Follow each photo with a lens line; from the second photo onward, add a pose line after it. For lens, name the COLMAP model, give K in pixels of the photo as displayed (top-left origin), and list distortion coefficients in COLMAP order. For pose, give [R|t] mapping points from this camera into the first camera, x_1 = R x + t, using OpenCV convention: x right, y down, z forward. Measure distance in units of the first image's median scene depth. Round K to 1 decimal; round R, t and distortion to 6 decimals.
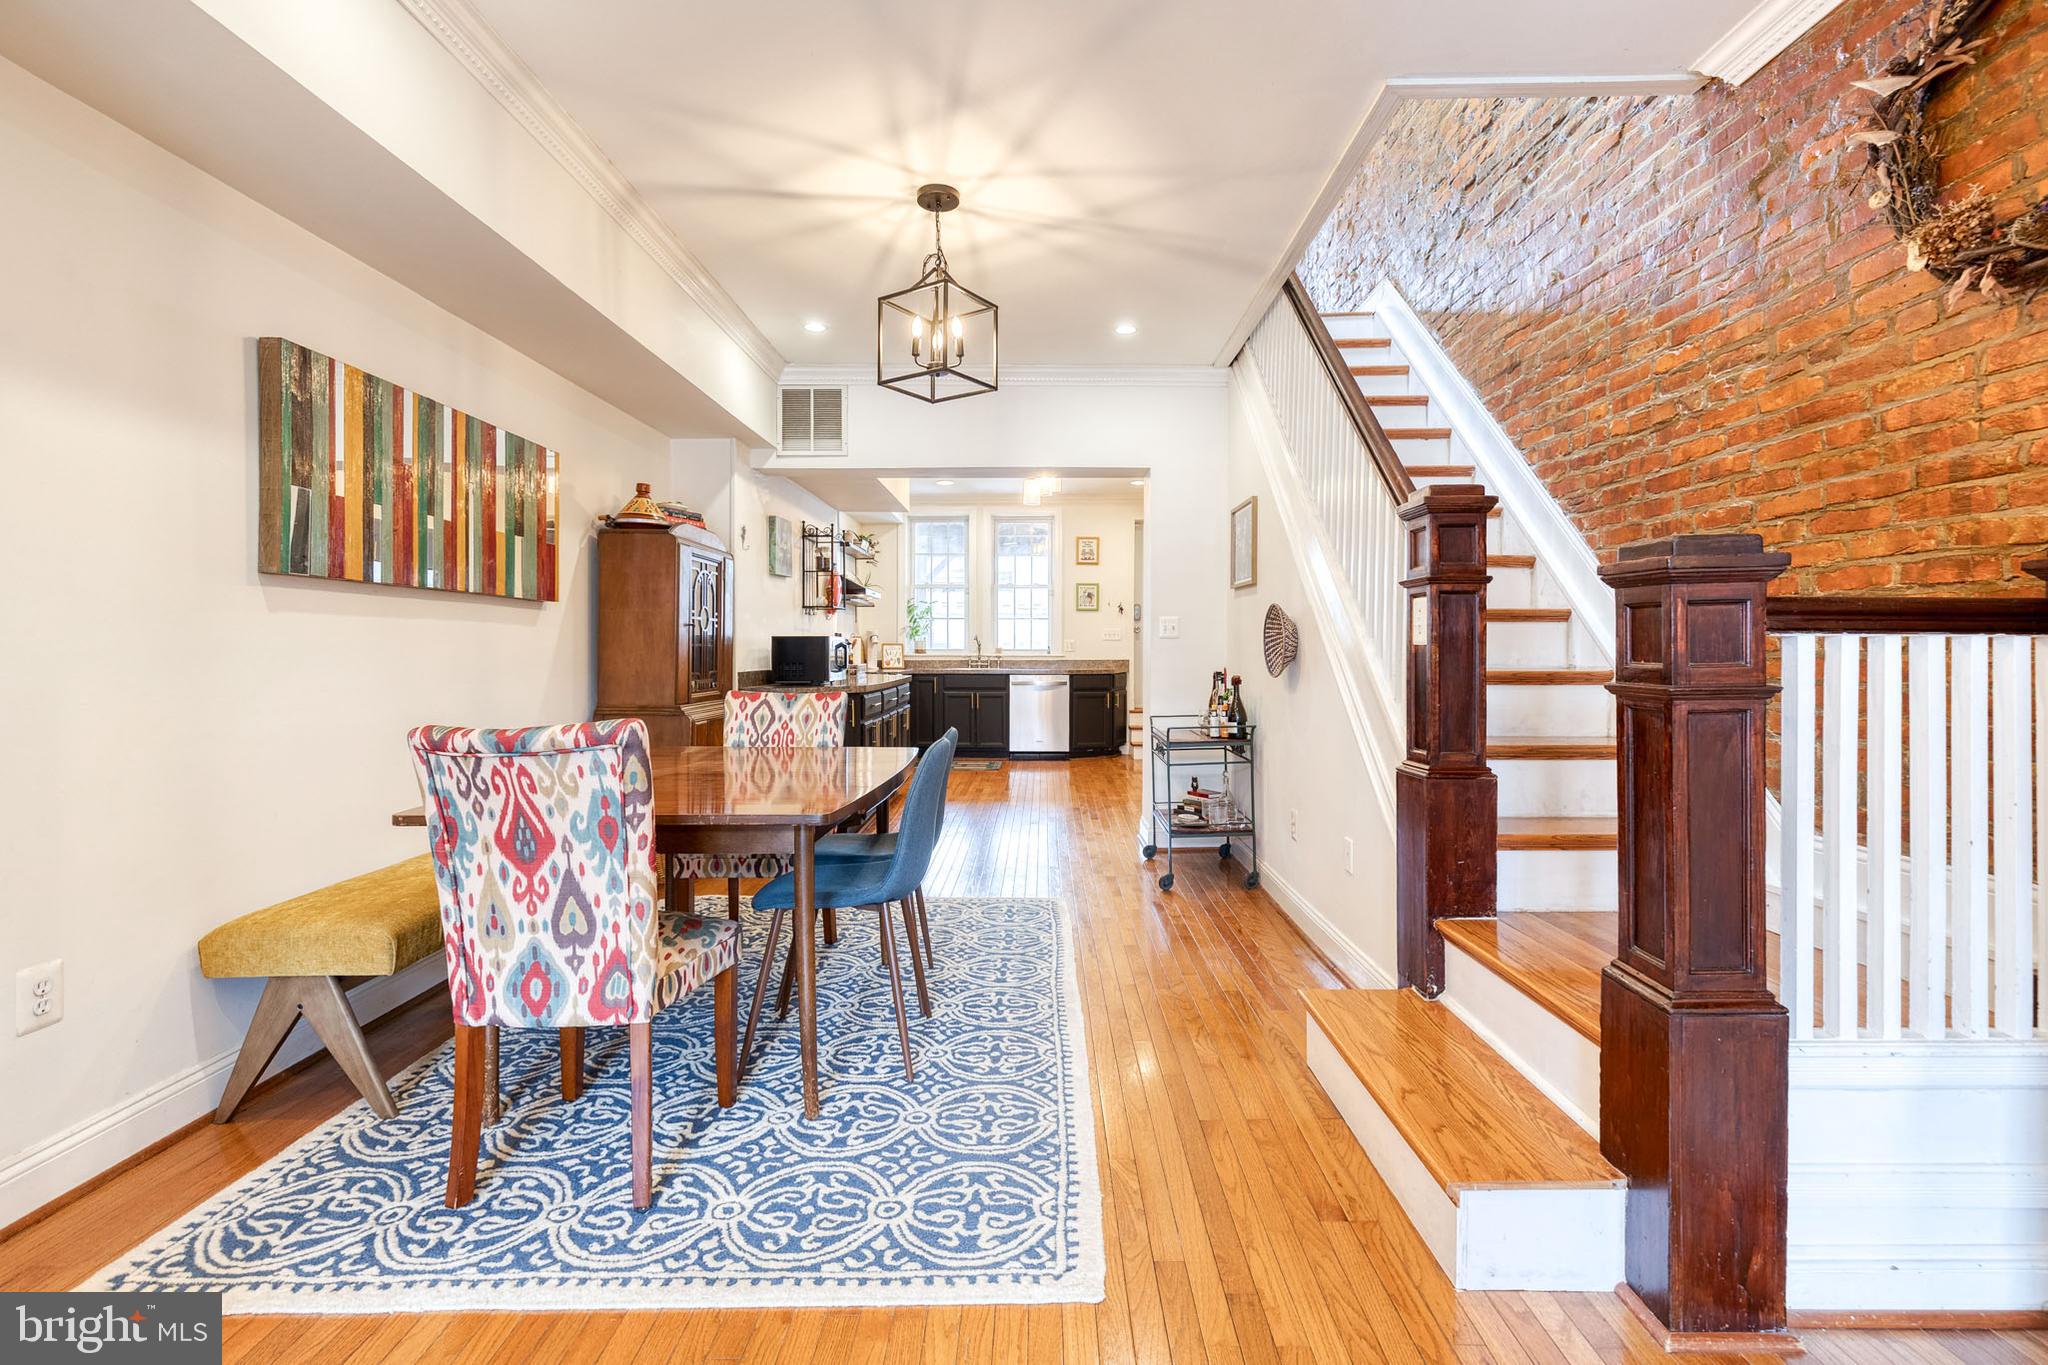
lens RADIAL K [[939.9, 0, 1025.2], [0, 939.9, 655.2], [0, 0, 1]] dist [0.011184, -0.001924]
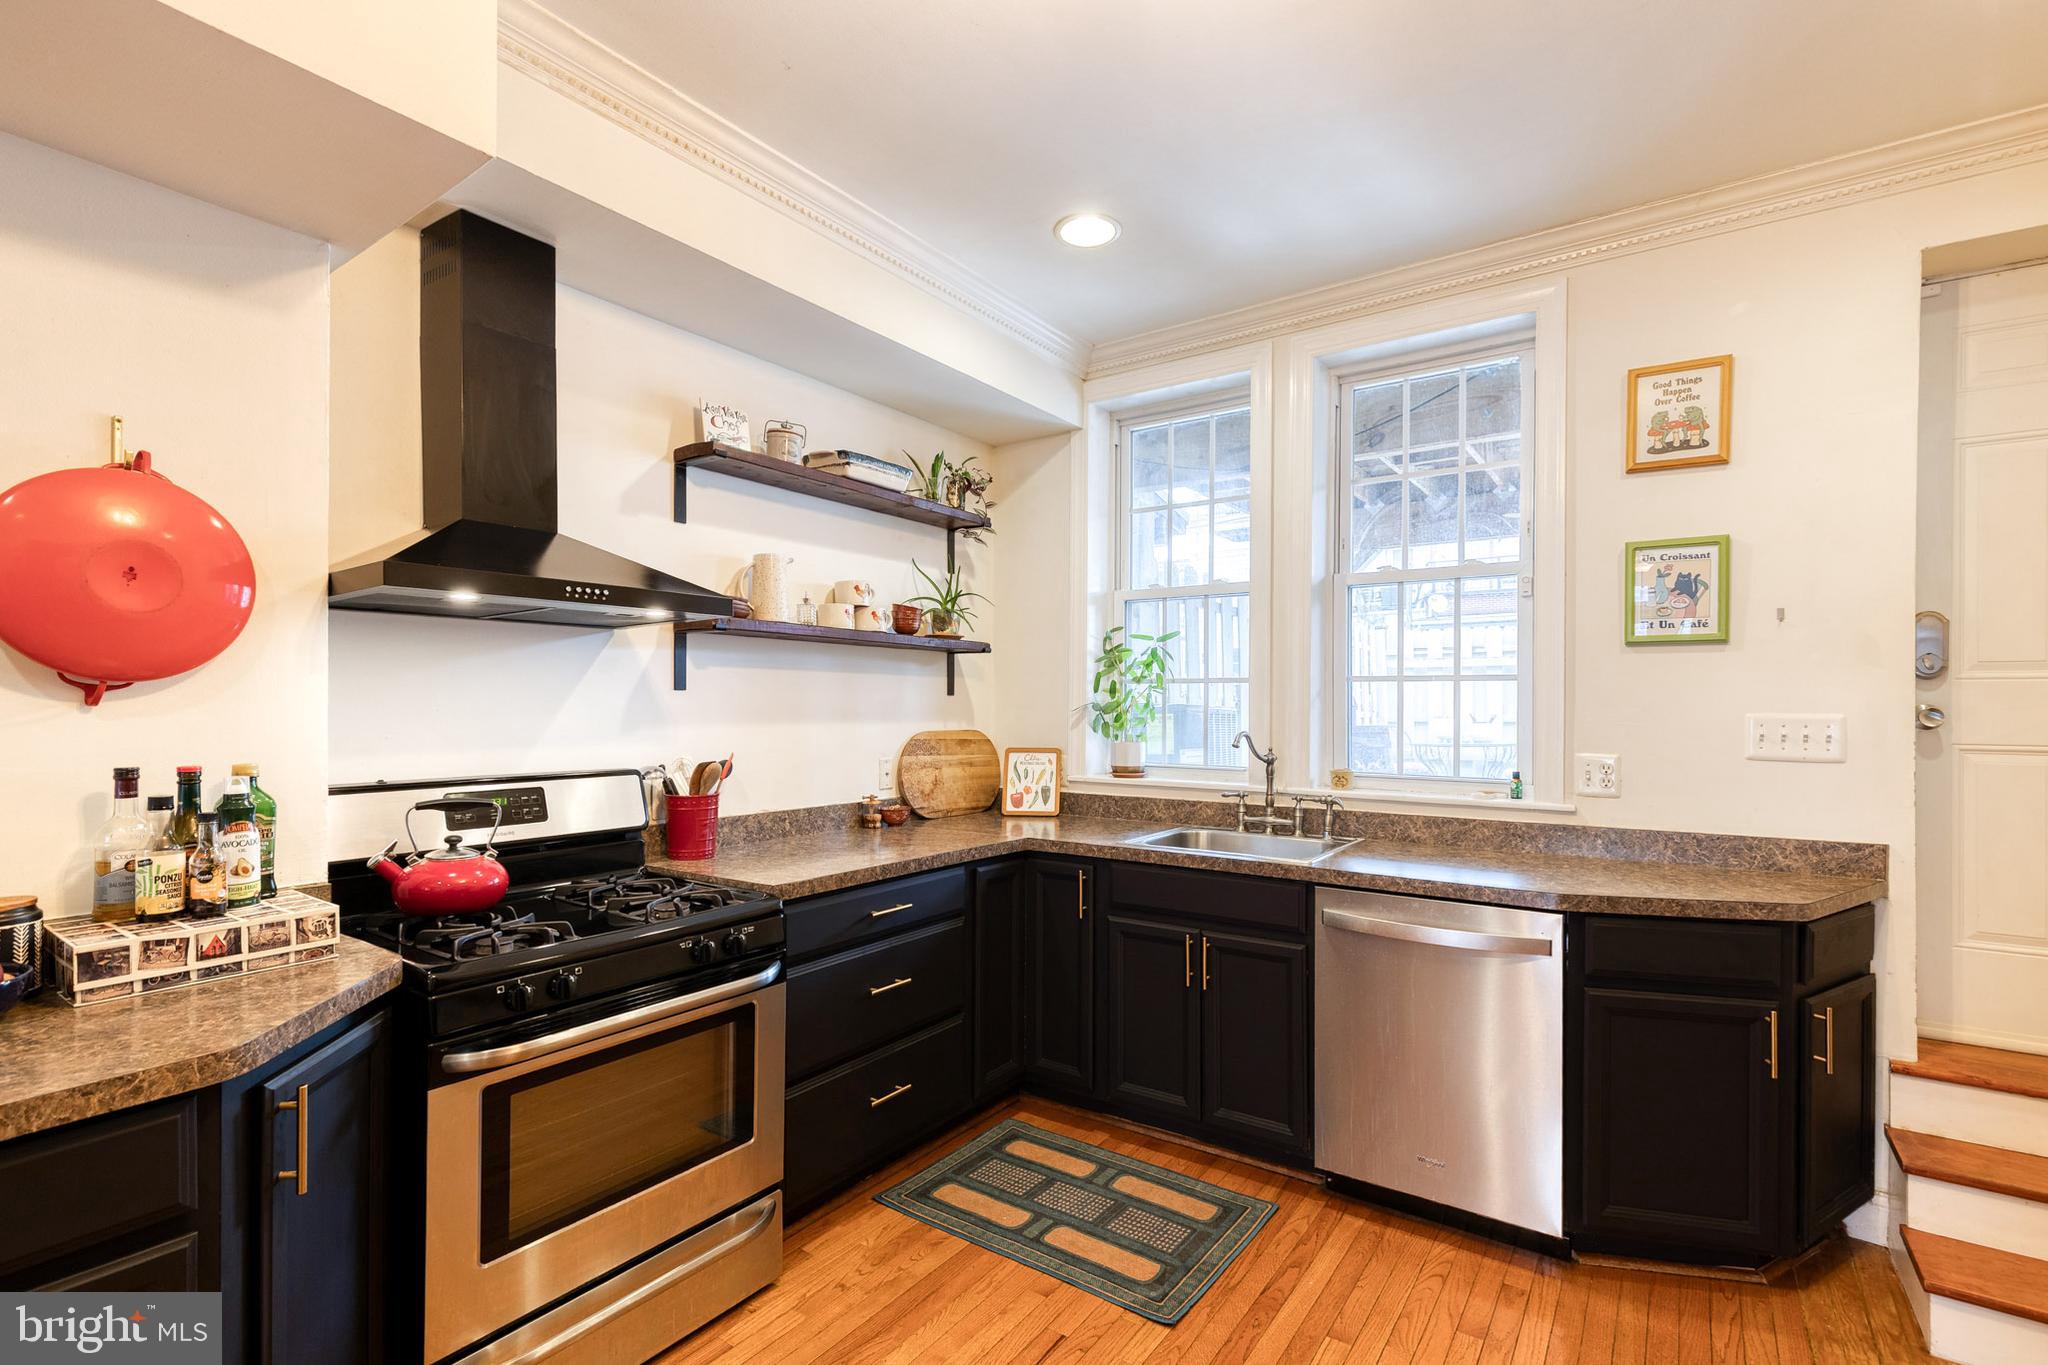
lens RADIAL K [[939.9, 0, 1049.9], [0, 939.9, 707.0], [0, 0, 1]] dist [0.011184, -0.001924]
pose [[0.835299, 0.003199, -0.549786, 0.201604], [-0.006058, 0.999976, -0.003386, -0.086101], [0.549762, 0.006159, 0.835299, 2.107765]]
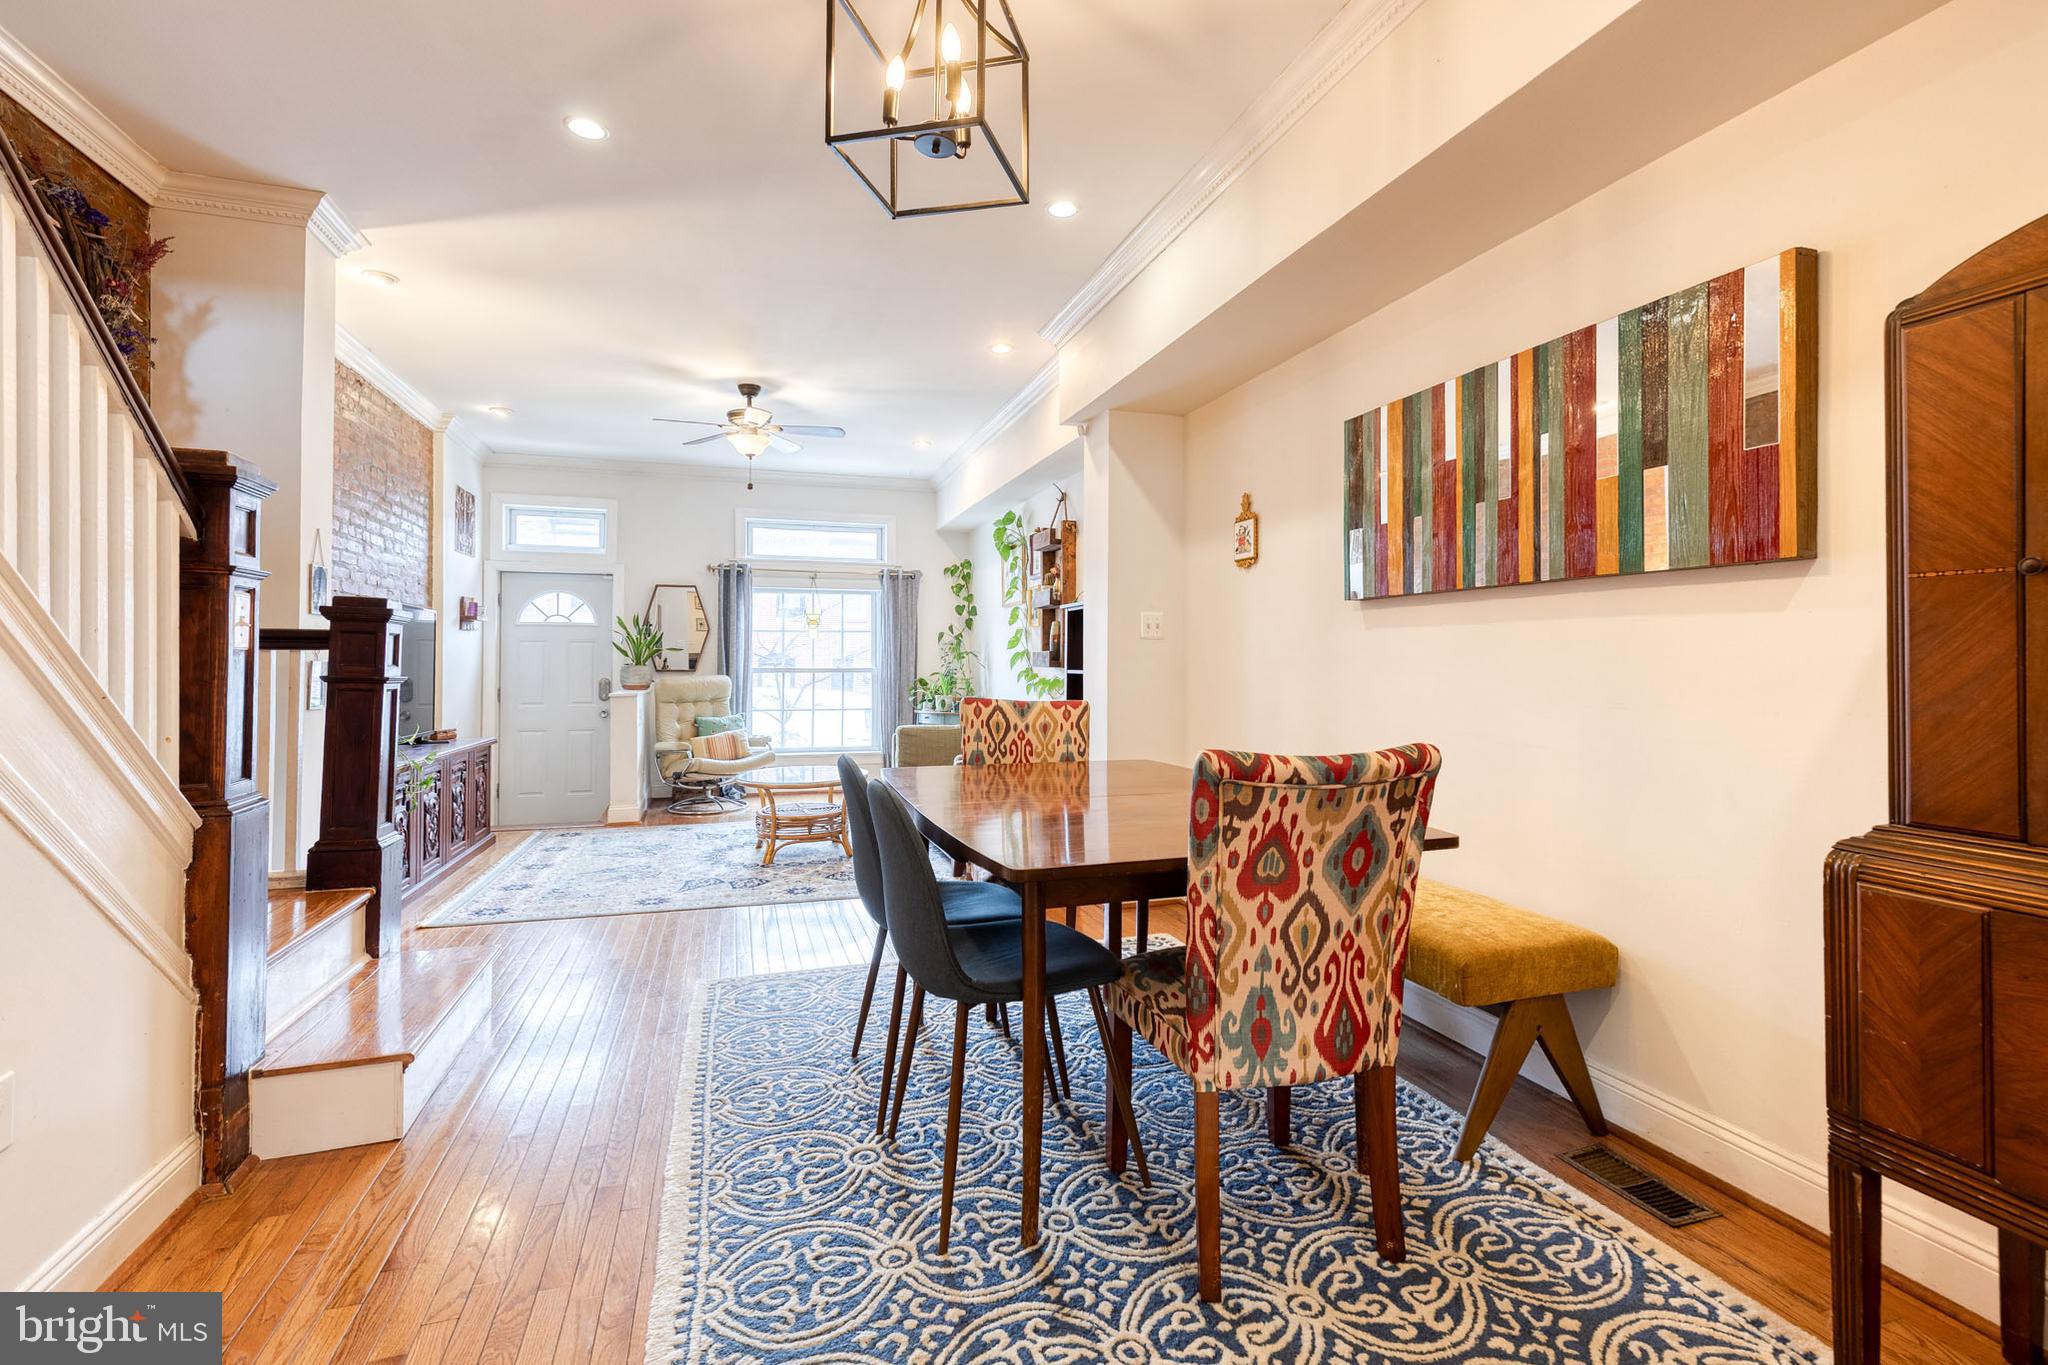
lens RADIAL K [[939.9, 0, 1008.7], [0, 939.9, 643.9], [0, 0, 1]] dist [0.011184, -0.001924]
pose [[-0.955078, -0.006404, -0.296285, 0.033617], [-0.002176, 0.999891, -0.014598, -0.005009], [0.296346, -0.013297, -0.954988, 1.579505]]
